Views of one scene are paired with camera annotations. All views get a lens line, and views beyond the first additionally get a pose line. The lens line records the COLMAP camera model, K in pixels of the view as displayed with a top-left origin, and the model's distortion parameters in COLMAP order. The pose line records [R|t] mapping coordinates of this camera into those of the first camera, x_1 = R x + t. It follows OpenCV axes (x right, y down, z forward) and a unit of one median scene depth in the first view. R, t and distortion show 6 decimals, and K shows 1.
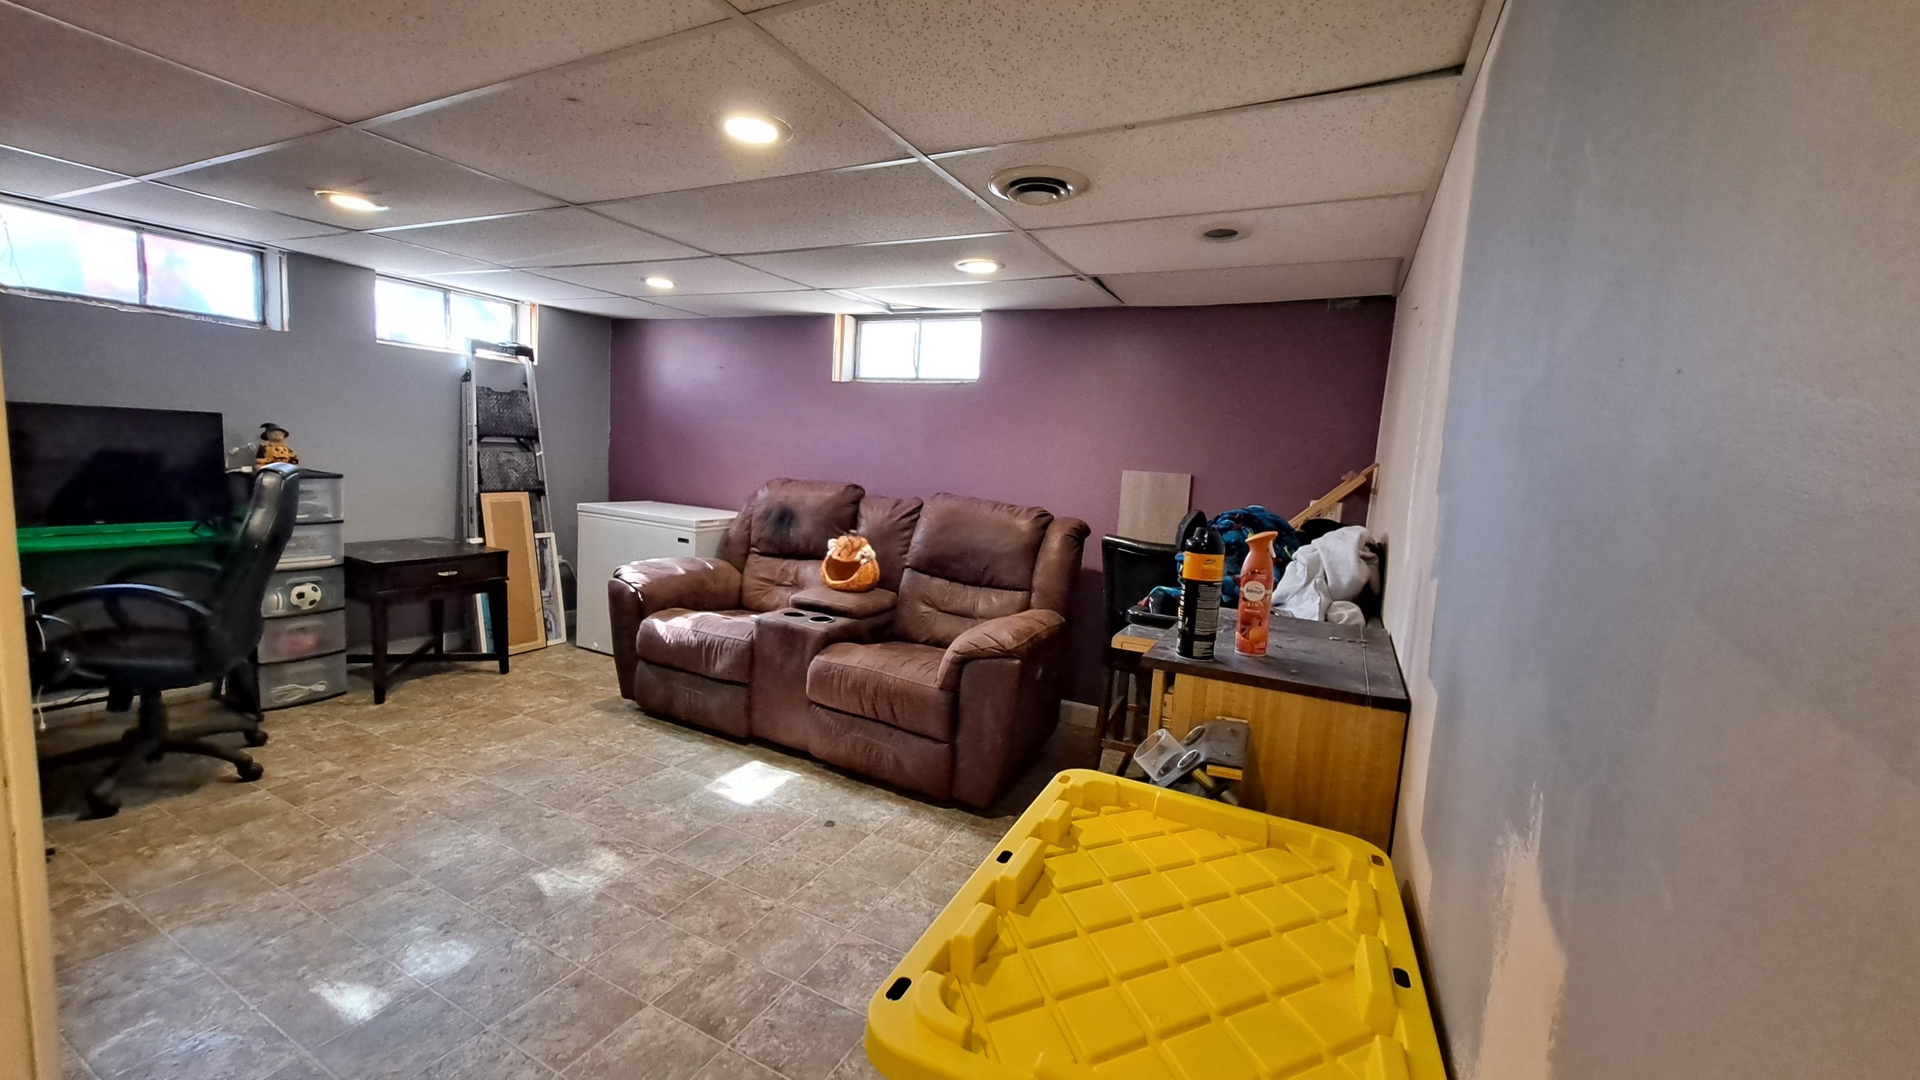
lens RADIAL K [[755.1, 0, 960.0], [0, 755.1, 540.0], [0, 0, 1]] dist [-0.000495, -0.000009]
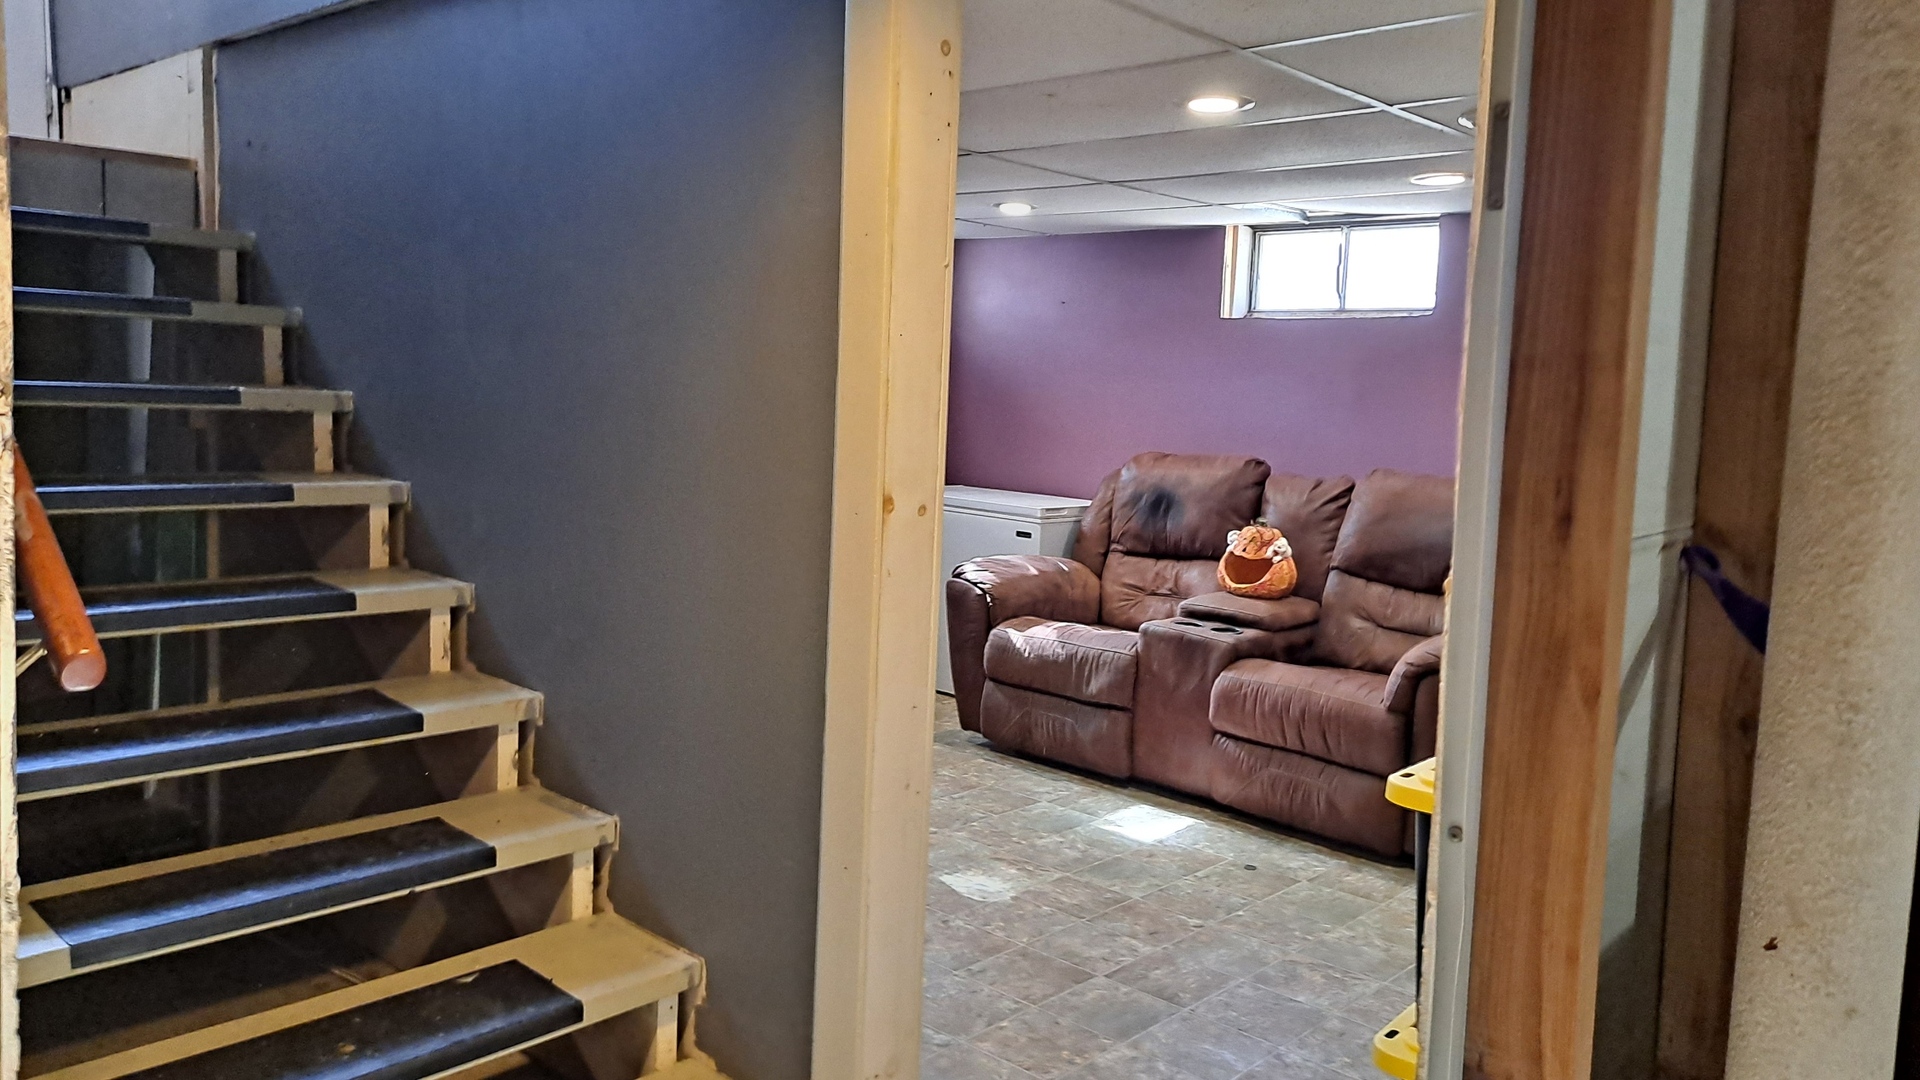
lens RADIAL K [[1552.1, 0, 961.8], [0, 1552.1, 515.1], [0, 0, 1]] dist [0.114777, 0.000591]
pose [[0.968022, 0.004170, -0.250831, -0.039928], [-0.015072, 0.999023, -0.041555, 0.054050], [0.250412, 0.044007, 0.967139, -0.607512]]
